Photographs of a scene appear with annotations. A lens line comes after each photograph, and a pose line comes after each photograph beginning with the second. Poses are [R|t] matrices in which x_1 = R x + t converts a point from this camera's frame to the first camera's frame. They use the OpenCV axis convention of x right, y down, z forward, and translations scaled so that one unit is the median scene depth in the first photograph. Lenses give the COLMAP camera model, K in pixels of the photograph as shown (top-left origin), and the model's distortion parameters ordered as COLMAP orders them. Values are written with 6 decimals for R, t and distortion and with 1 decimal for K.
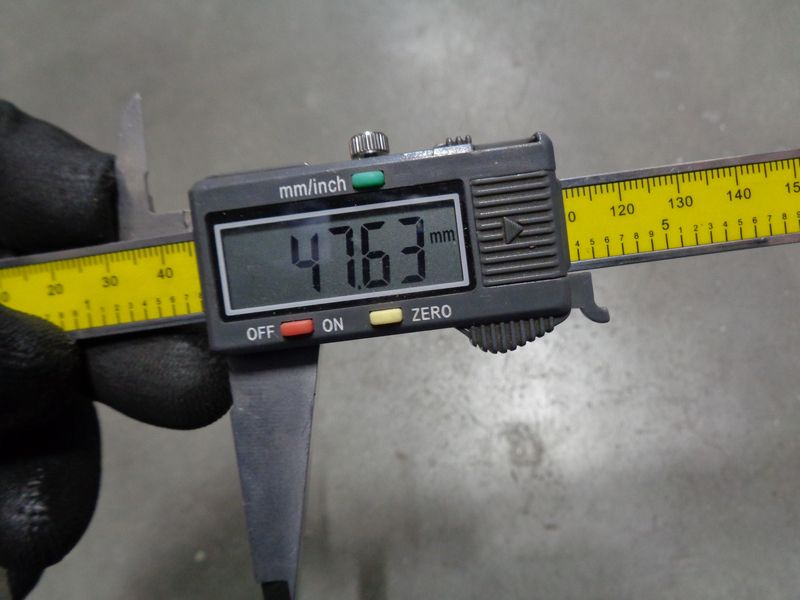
lens RADIAL K [[618.7, 0, 403.0], [0, 618.7, 295.5], [0, 0, 1]] dist [-0.025279, 0.000448]
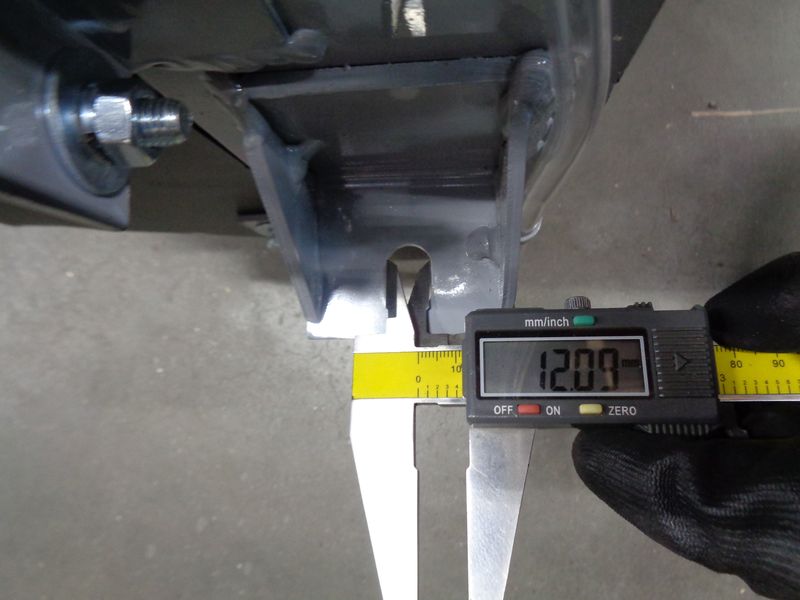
lens RADIAL K [[618.7, 0, 400.4], [0, 618.7, 294.6], [0, 0, 1]] dist [-0.025279, 0.000448]
pose [[0.981890, 0.106807, -0.156474, -0.272630], [-0.156138, 0.923996, -0.349075, 0.366899], [0.107297, 0.367184, 0.923939, -0.518983]]
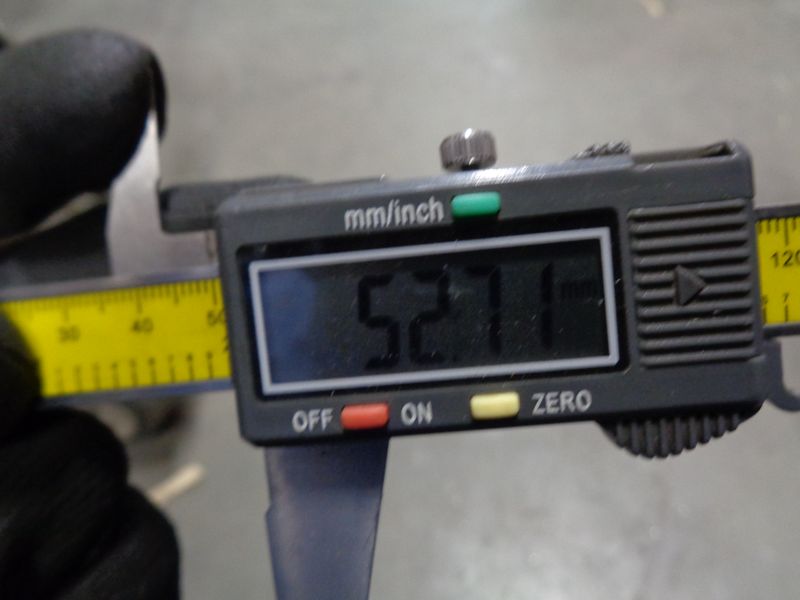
lens RADIAL K [[618.7, 0, 409.2], [0, 618.7, 294.7], [0, 0, 1]] dist [-0.025279, 0.000448]
pose [[0.999188, 0.028920, -0.028069, -0.106337], [-0.028276, 0.999334, 0.023054, -0.101026], [0.028717, -0.022241, 0.999340, 0.310367]]
